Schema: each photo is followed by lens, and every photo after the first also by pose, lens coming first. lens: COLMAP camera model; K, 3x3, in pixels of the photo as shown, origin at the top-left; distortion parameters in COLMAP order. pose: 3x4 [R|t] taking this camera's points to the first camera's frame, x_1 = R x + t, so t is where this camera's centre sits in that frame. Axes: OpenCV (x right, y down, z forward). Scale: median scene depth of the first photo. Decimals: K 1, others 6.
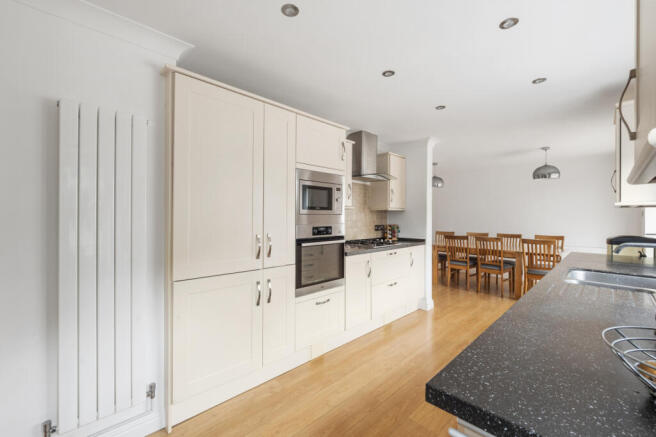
lens RADIAL K [[267.7, 0, 328.0], [0, 267.7, 218.5], [0, 0, 1]] dist [-0.012311, -0.000389]
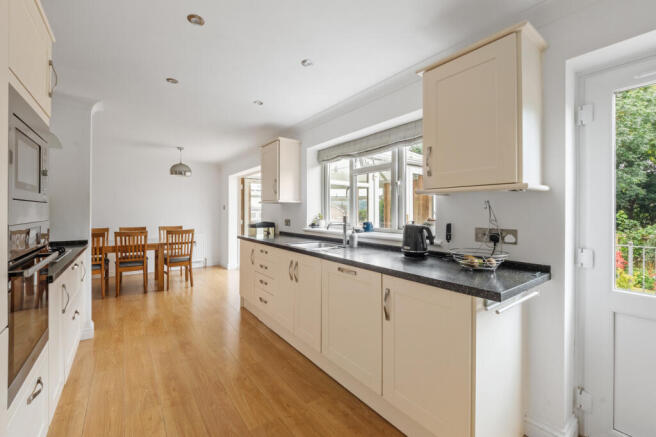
lens RADIAL K [[267.7, 0, 328.0], [0, 267.7, 218.5], [0, 0, 1]] dist [-0.012311, -0.000389]
pose [[0.113988, -0.026533, 0.993128, -0.237990], [-0.002314, 0.999634, 0.026972, -0.000453], [-0.993479, -0.005373, 0.113885, 0.260060]]
